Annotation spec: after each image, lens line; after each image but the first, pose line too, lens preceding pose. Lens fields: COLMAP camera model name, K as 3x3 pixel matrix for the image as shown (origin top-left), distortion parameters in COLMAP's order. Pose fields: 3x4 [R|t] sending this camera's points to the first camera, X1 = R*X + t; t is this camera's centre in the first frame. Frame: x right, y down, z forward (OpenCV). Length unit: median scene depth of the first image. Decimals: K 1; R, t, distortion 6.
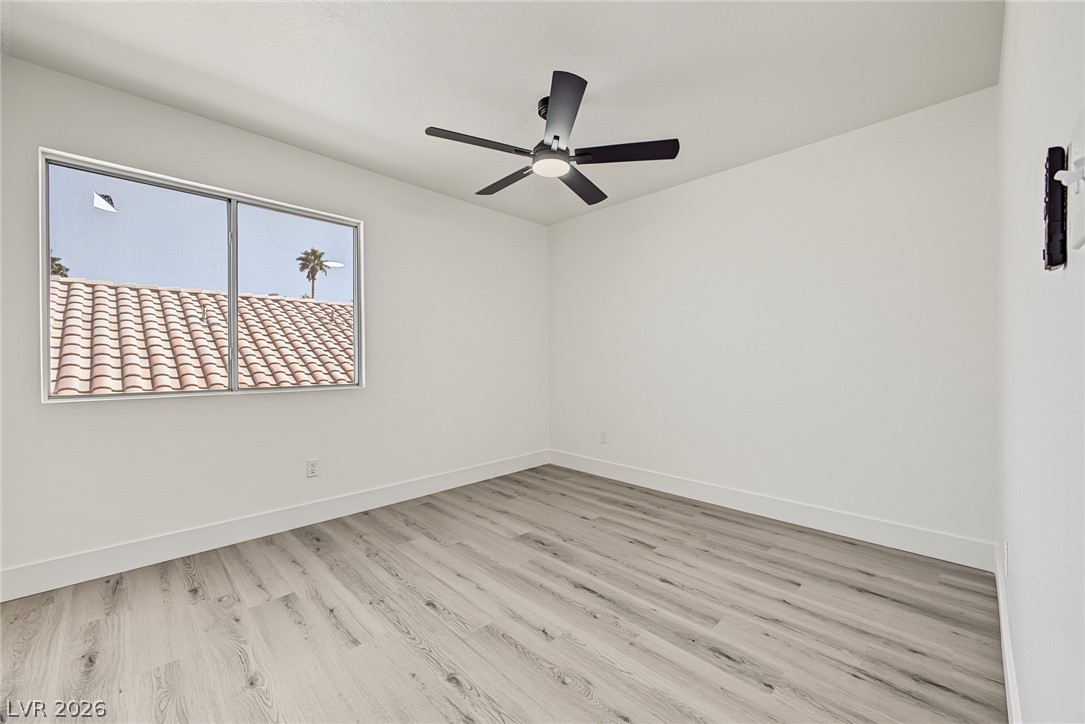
lens RADIAL K [[424.1, 0, 543.5], [0, 424.1, 359.7], [0, 0, 1]] dist [-0.000684, 0.000491]
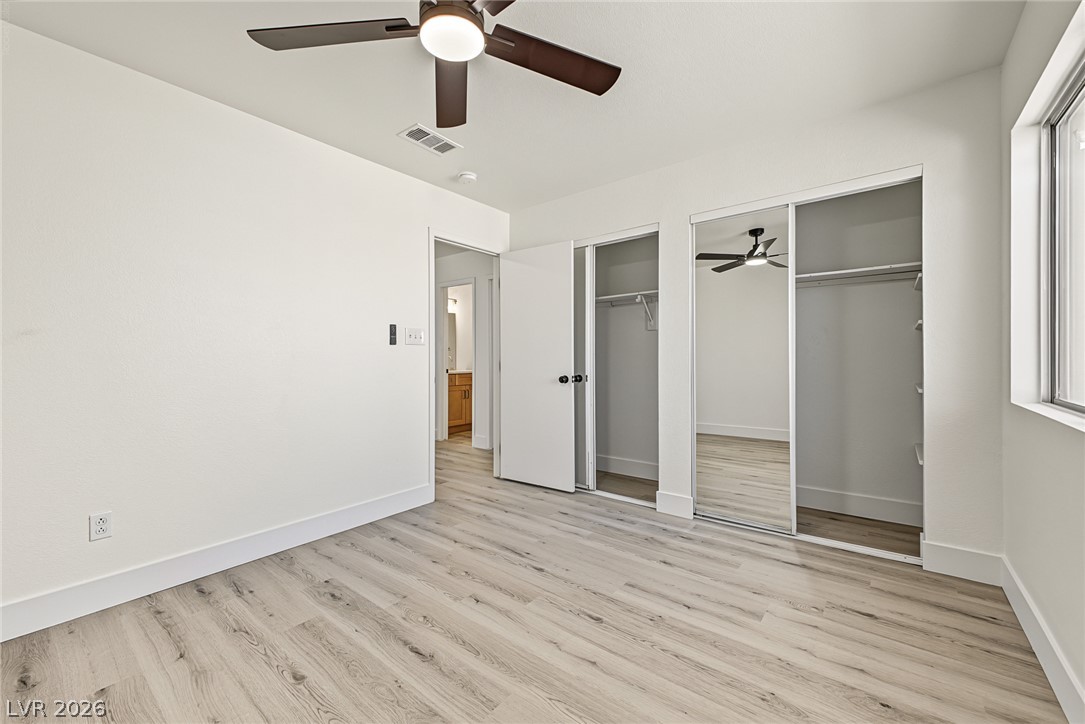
lens RADIAL K [[424.1, 0, 543.7], [0, 424.1, 361.1], [0, 0, 1]] dist [-0.000684, 0.000491]
pose [[-0.993095, 0.010038, -0.116879, -0.045959], [0.009079, 0.999921, 0.008740, -0.008901], [0.116957, 0.007618, -0.993108, 2.015688]]
